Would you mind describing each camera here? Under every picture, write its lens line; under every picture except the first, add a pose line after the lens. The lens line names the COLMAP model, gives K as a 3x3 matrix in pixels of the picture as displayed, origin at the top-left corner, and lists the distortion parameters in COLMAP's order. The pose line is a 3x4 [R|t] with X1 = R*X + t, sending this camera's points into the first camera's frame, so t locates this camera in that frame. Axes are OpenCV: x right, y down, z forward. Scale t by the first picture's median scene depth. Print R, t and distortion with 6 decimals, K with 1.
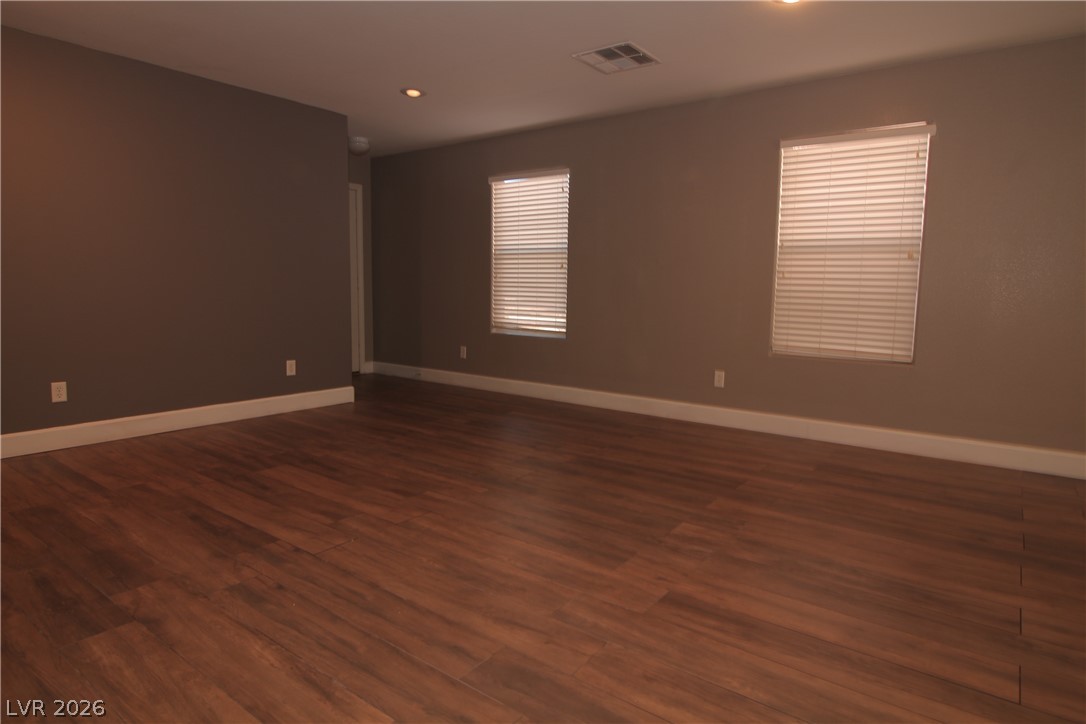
lens RADIAL K [[620.0, 0, 543.6], [0, 620.0, 349.3], [0, 0, 1]] dist [-0.004695, -0.002987]
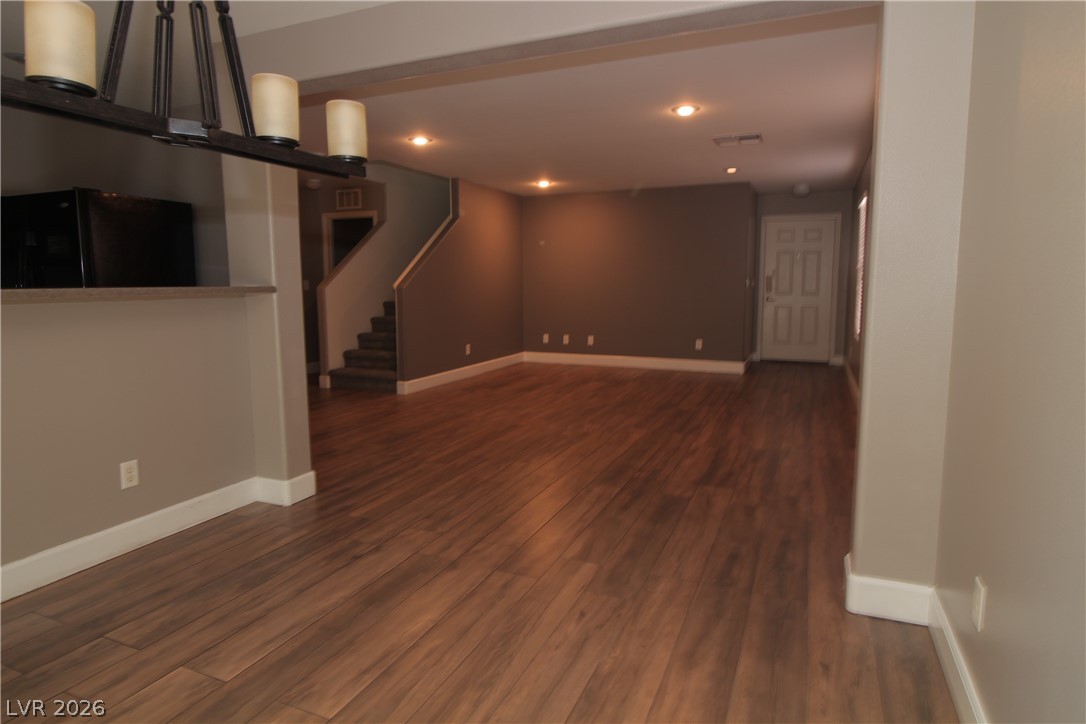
lens RADIAL K [[620.0, 0, 543.6], [0, 620.0, 349.3], [0, 0, 1]] dist [-0.004695, -0.002987]
pose [[0.241709, 0.093412, -0.965842, 2.320630], [-0.097831, 0.992630, 0.071520, -0.077997], [0.965405, 0.077202, 0.249066, 0.414711]]
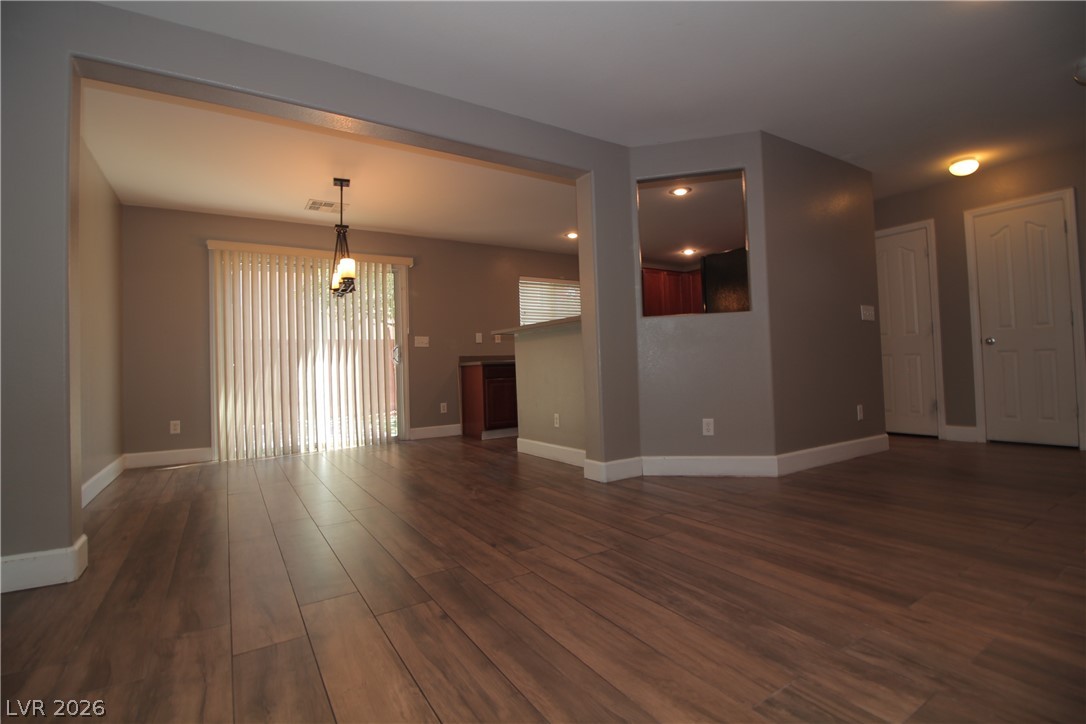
lens RADIAL K [[505.5, 0, 549.6], [0, 505.5, 354.4], [0, 0, 1]] dist [0.000275, -0.013774]
pose [[-0.941176, 0.025518, 0.336952, 0.406710], [0.055319, 0.995327, 0.079140, -0.068403], [-0.333358, 0.093125, -0.938190, 1.690225]]
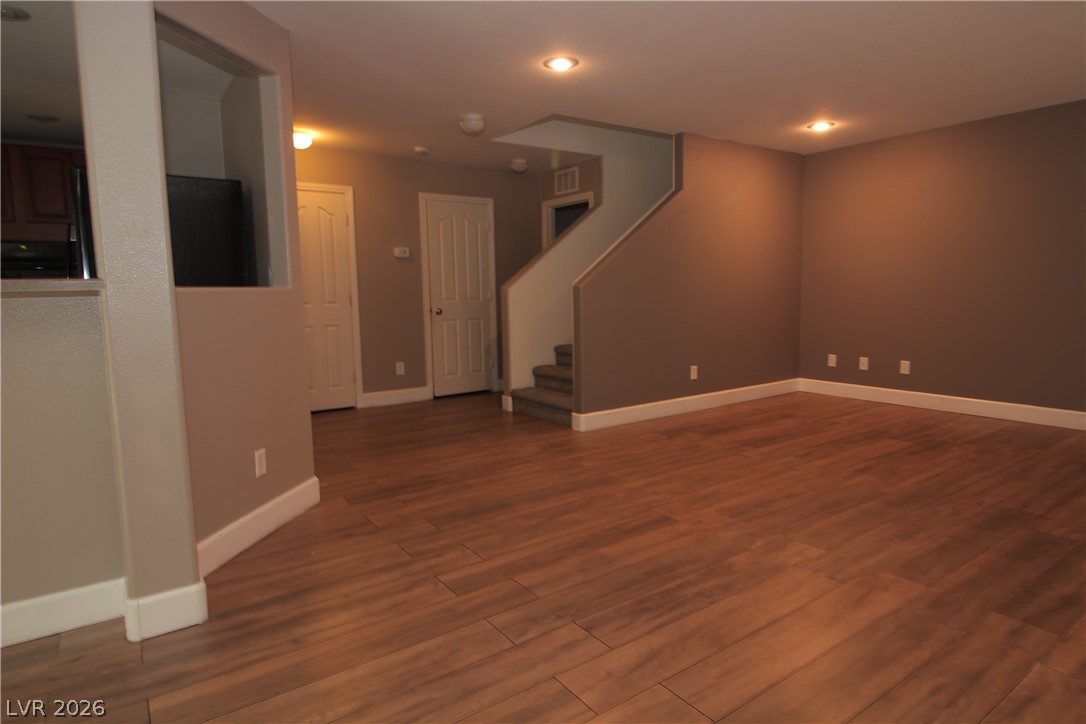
lens RADIAL K [[620.0, 0, 543.6], [0, 620.0, 349.3], [0, 0, 1]] dist [-0.004695, -0.002987]
pose [[-0.301450, 0.086157, -0.949582, 1.449794], [-0.086941, 0.989277, 0.117358, -0.117110], [0.949510, 0.117935, -0.290727, 0.978151]]
